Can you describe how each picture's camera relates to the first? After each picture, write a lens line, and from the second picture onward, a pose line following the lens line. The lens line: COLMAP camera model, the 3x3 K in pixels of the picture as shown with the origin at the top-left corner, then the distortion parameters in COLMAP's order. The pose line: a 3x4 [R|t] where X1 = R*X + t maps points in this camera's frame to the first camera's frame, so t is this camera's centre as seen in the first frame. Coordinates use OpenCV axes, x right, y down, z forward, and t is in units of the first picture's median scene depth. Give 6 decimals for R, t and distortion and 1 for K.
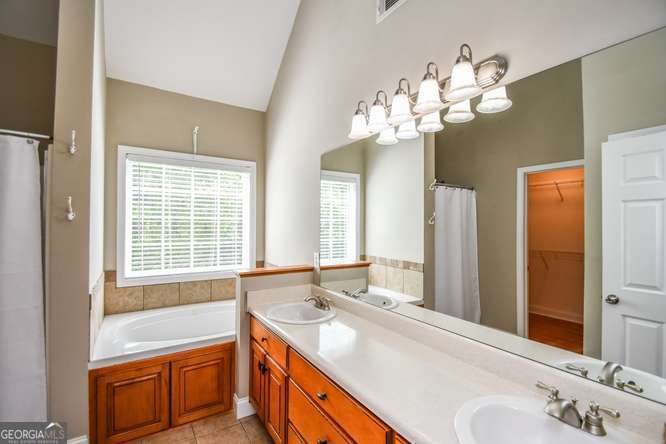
lens RADIAL K [[305.4, 0, 329.8], [0, 305.4, 220.8], [0, 0, 1]] dist [0.002365, -0.011533]
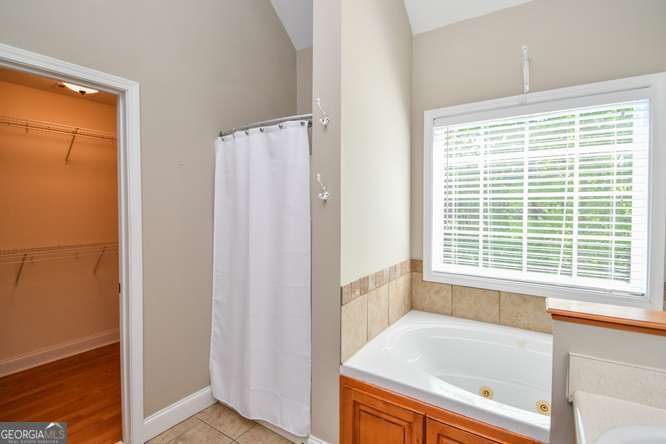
lens RADIAL K [[320.4, 0, 317.2], [0, 320.4, 214.7], [0, 0, 1]] dist [0.002267, -0.000062]
pose [[0.380876, 0.014350, -0.924515, 0.010710], [0.014283, 0.999669, 0.021401, 0.013672], [0.924516, -0.021356, 0.380545, 0.428198]]
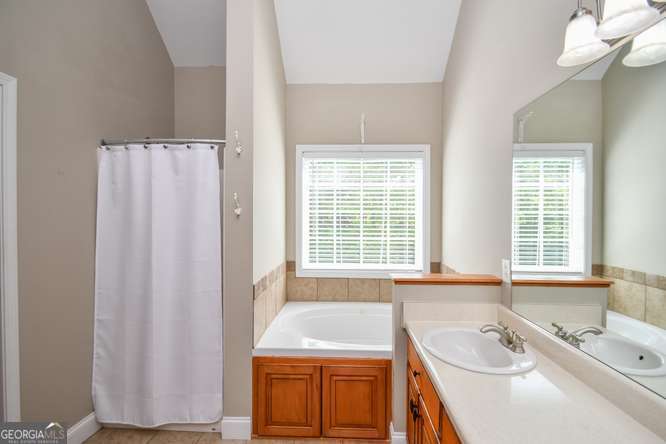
lens RADIAL K [[305.4, 0, 329.8], [0, 305.4, 220.8], [0, 0, 1]] dist [0.002365, -0.011533]
pose [[0.812798, 0.001842, -0.582542, 0.032221], [0.009358, 0.999825, 0.016218, 0.002808], [0.582470, -0.018634, 0.812639, 0.211095]]
